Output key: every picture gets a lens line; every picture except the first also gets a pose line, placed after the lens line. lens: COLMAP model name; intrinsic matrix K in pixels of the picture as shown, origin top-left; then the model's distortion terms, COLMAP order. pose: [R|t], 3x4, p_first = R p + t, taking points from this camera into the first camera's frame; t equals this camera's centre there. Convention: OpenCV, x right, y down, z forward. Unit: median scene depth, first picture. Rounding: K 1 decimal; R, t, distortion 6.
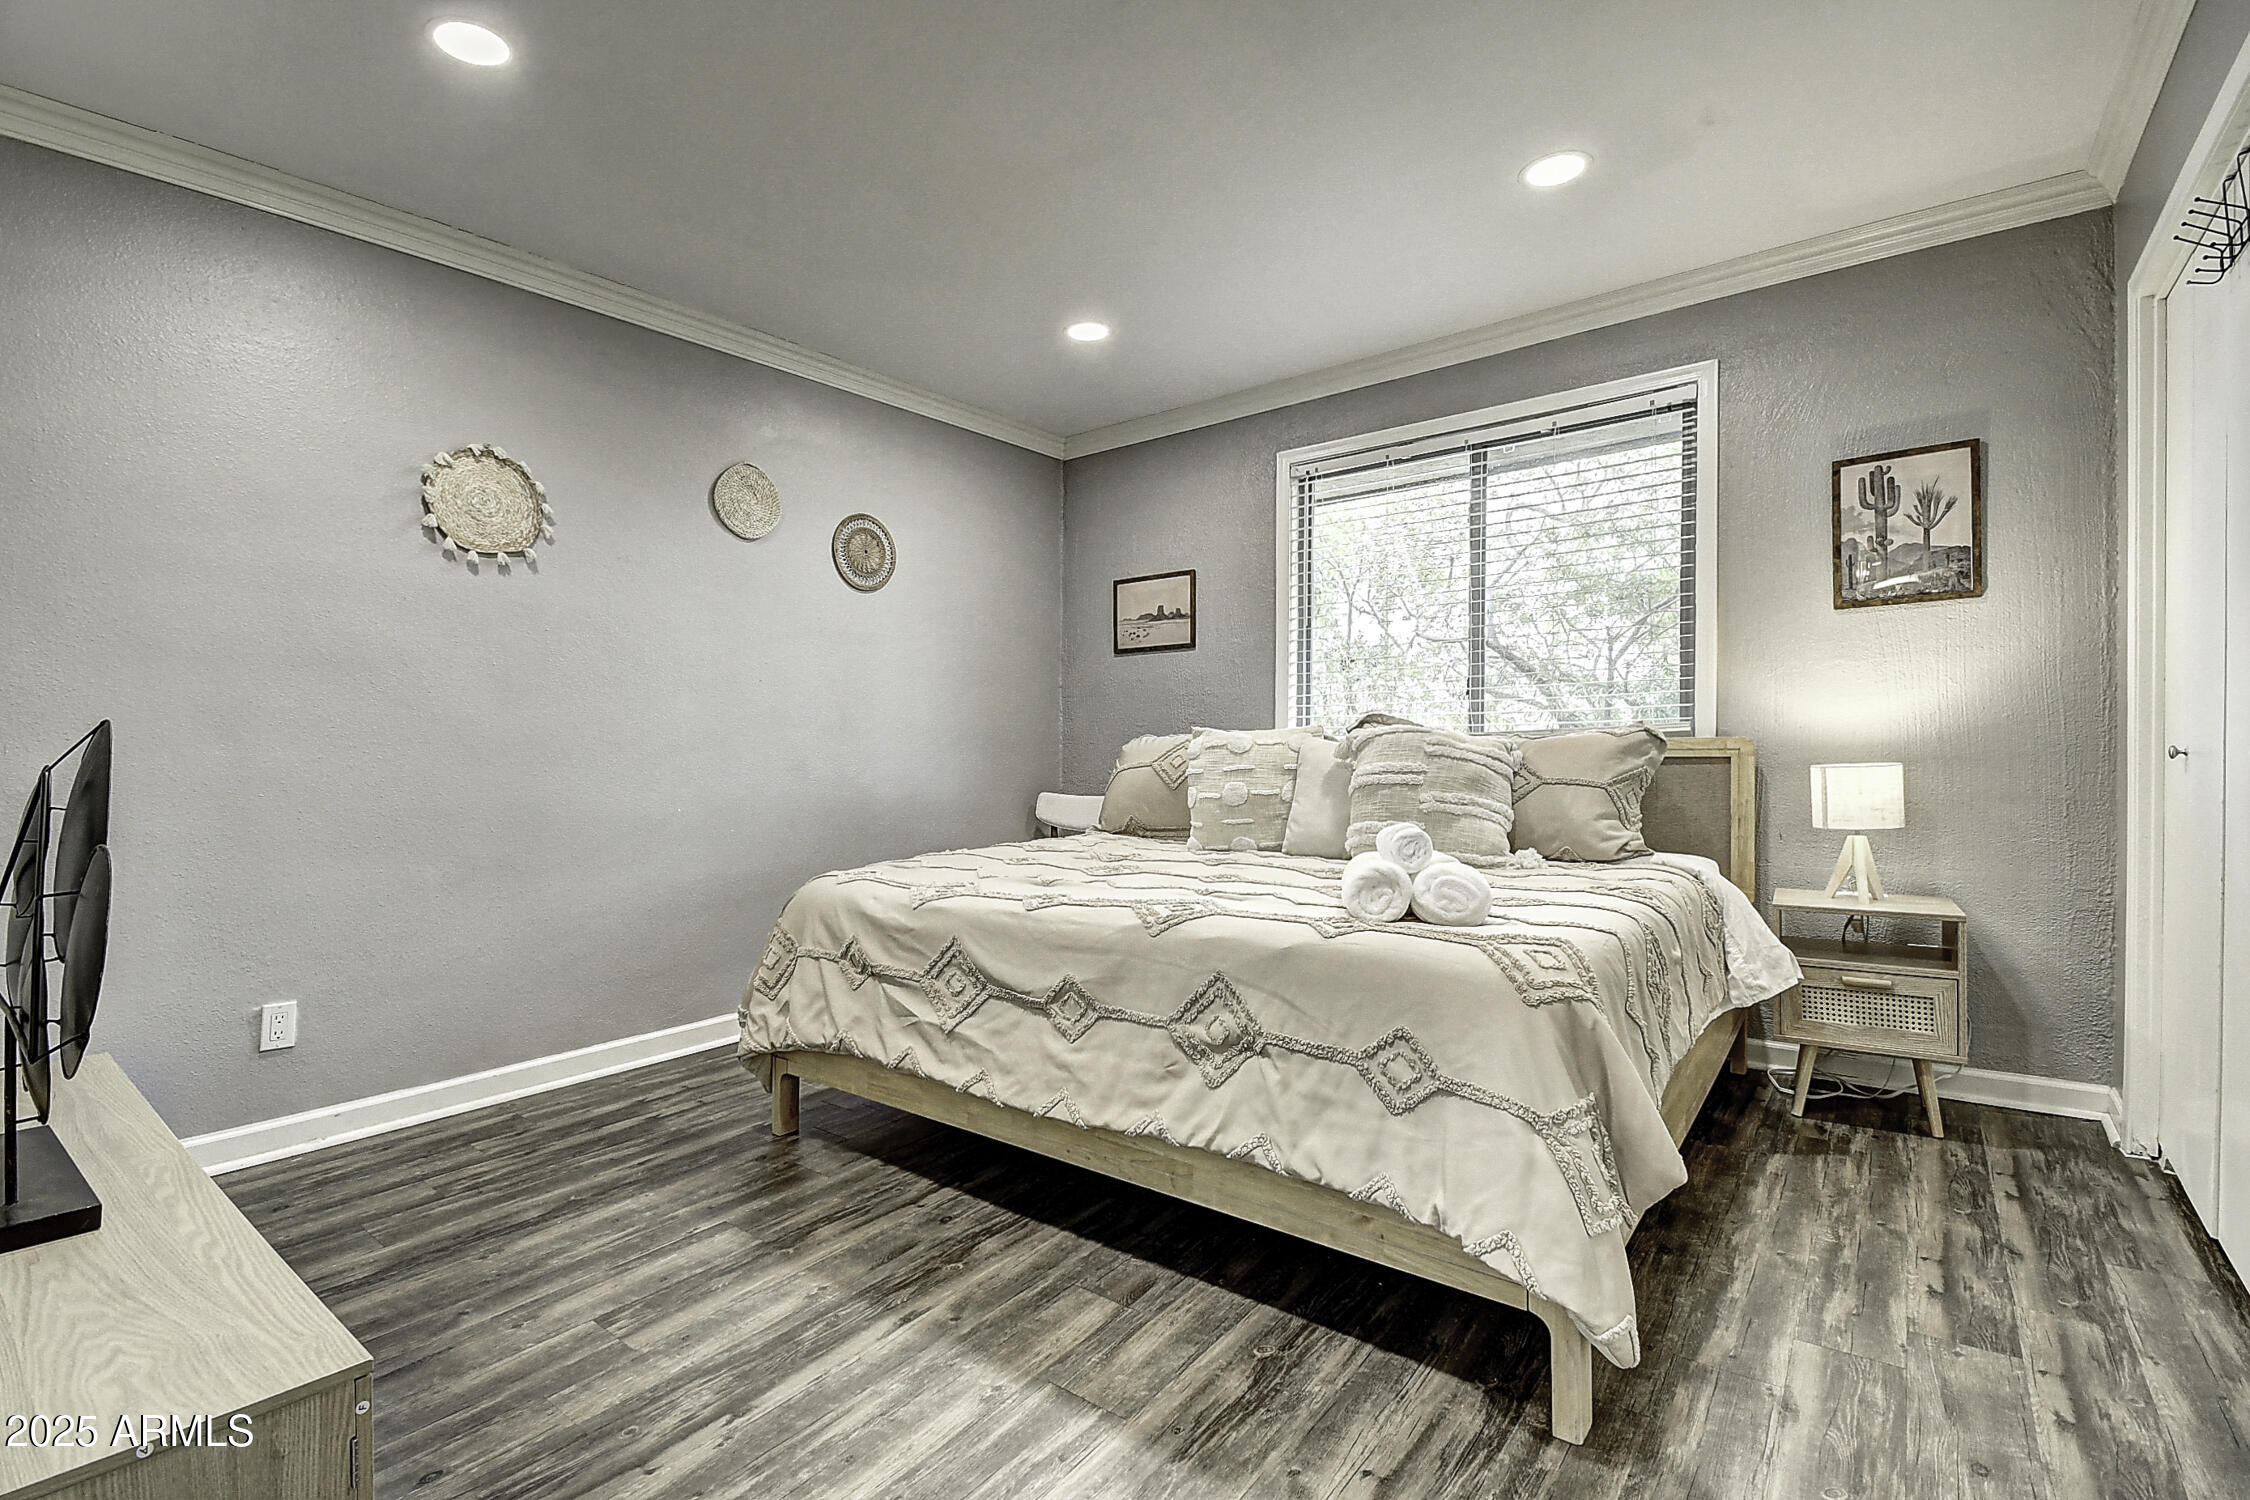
lens RADIAL K [[1001.9, 0, 1125.9], [0, 1001.9, 743.2], [0, 0, 1]] dist [0.001914, -0.004046]
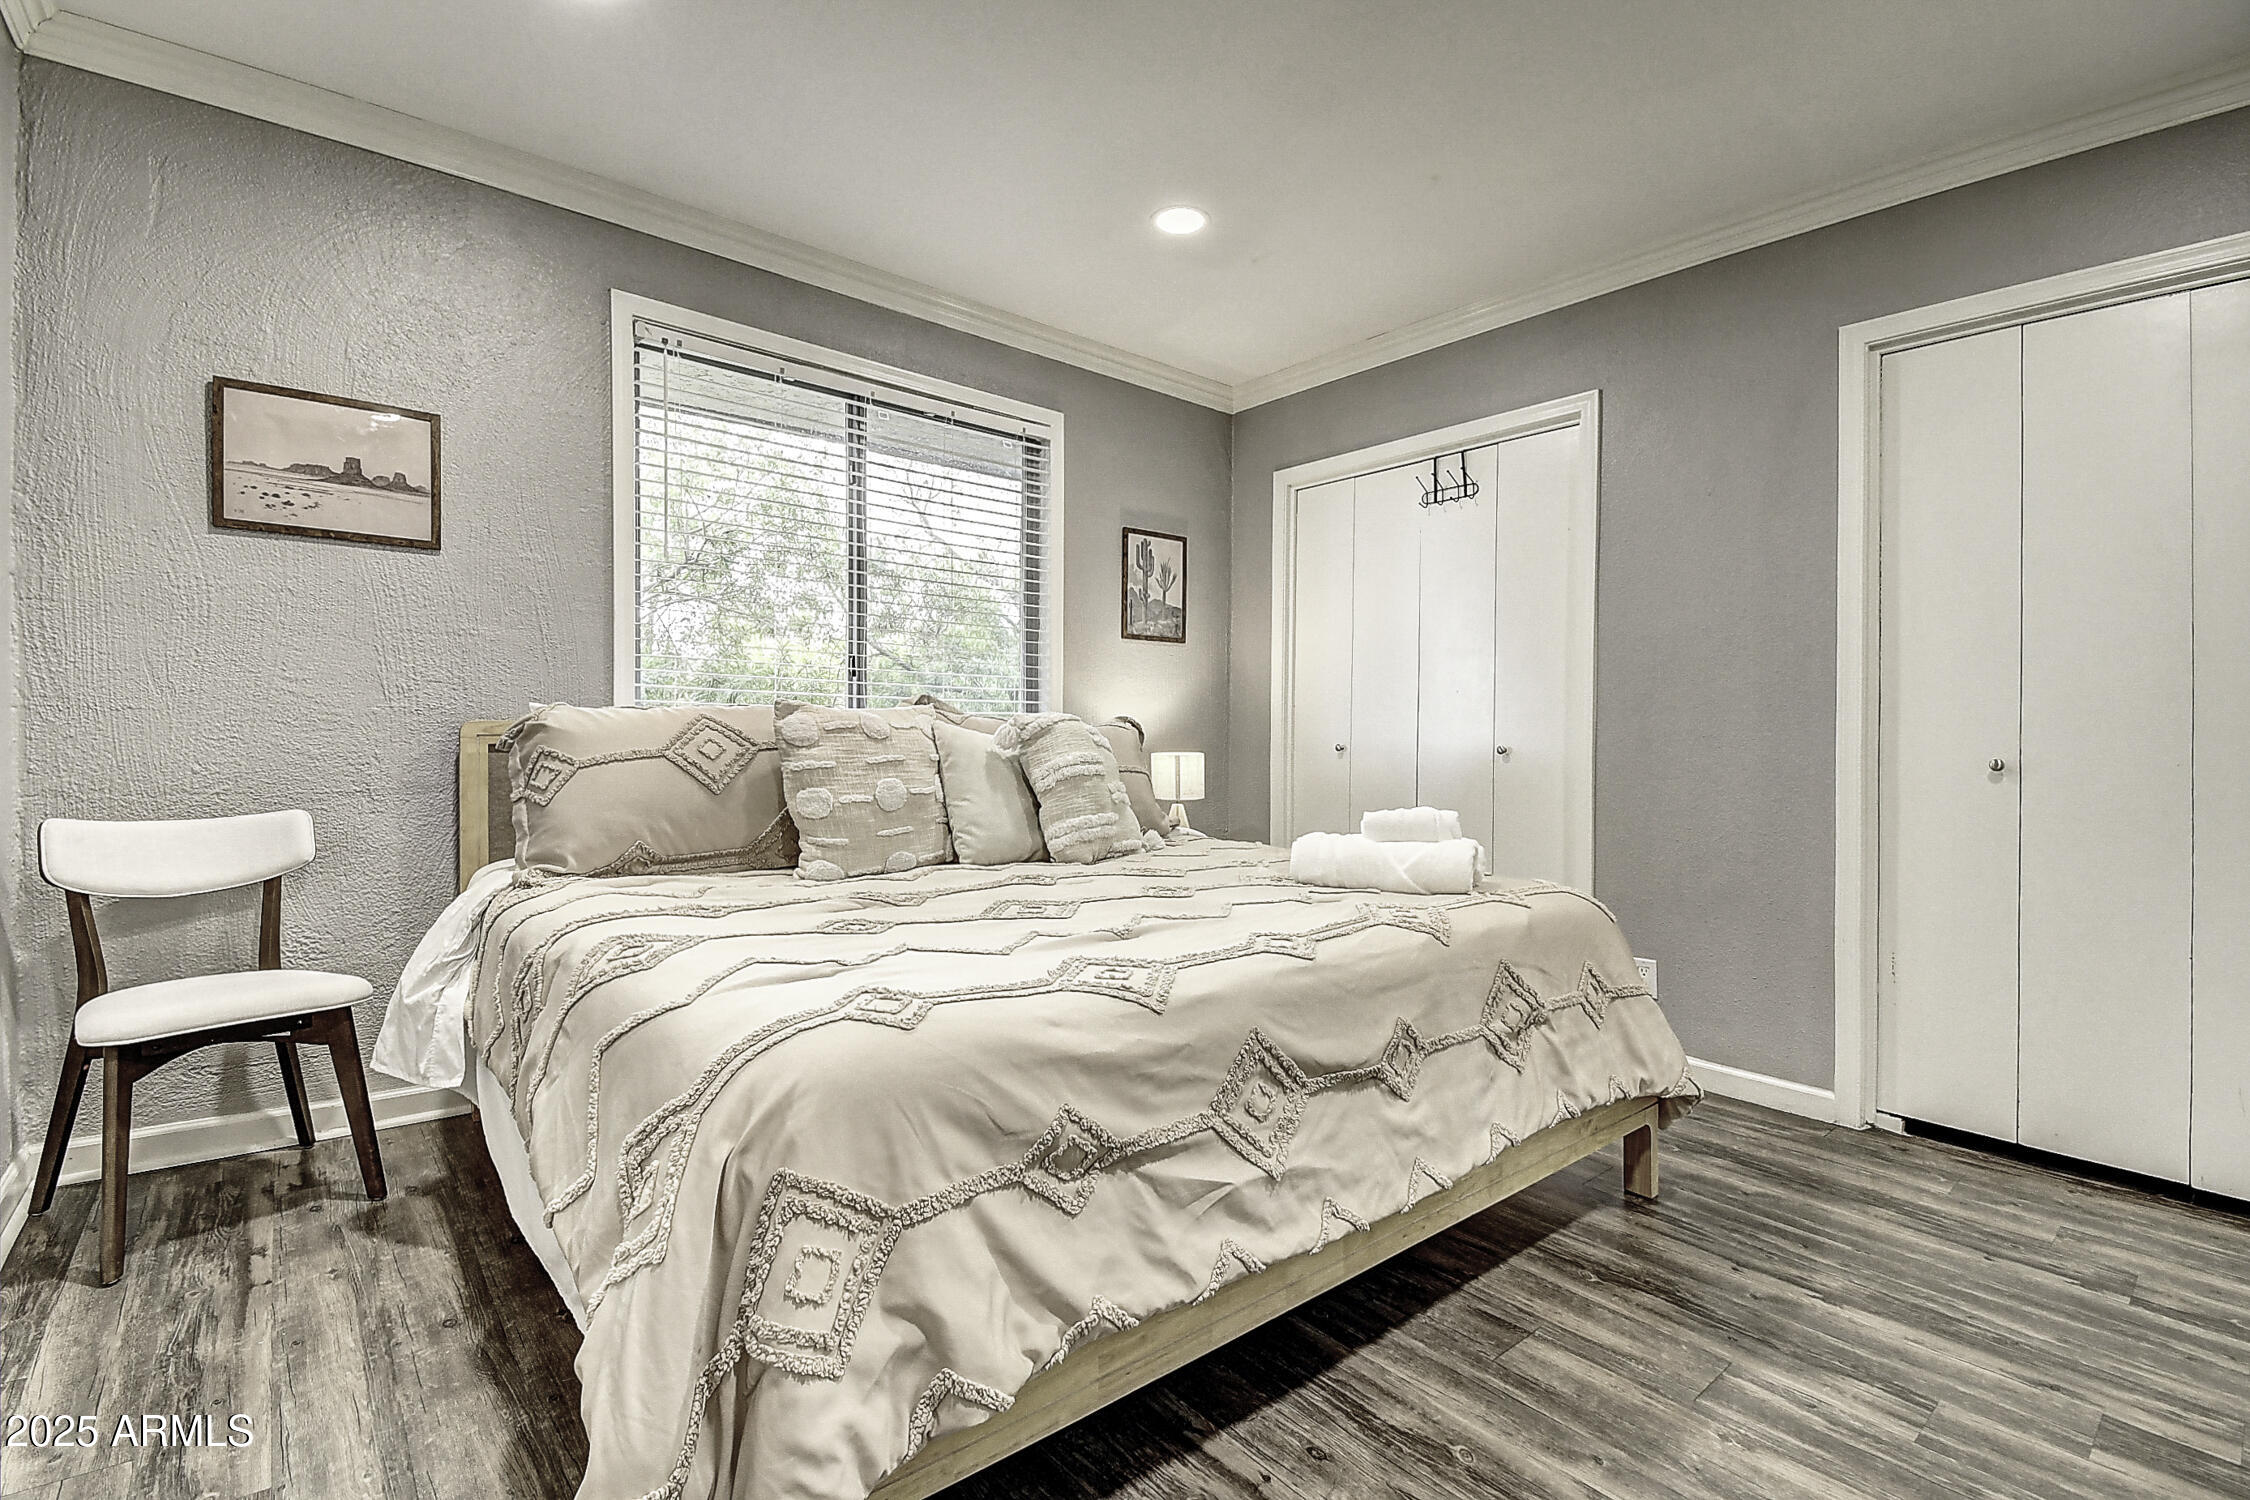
lens RADIAL K [[1001.9, 0, 1122.5], [0, 1001.9, 764.5], [0, 0, 1]] dist [0.001914, -0.004046]
pose [[0.229642, -0.007620, 0.973245, -0.642352], [-0.025982, 0.999565, 0.013957, 0.016071], [-0.972928, -0.028492, 0.229344, 0.754165]]
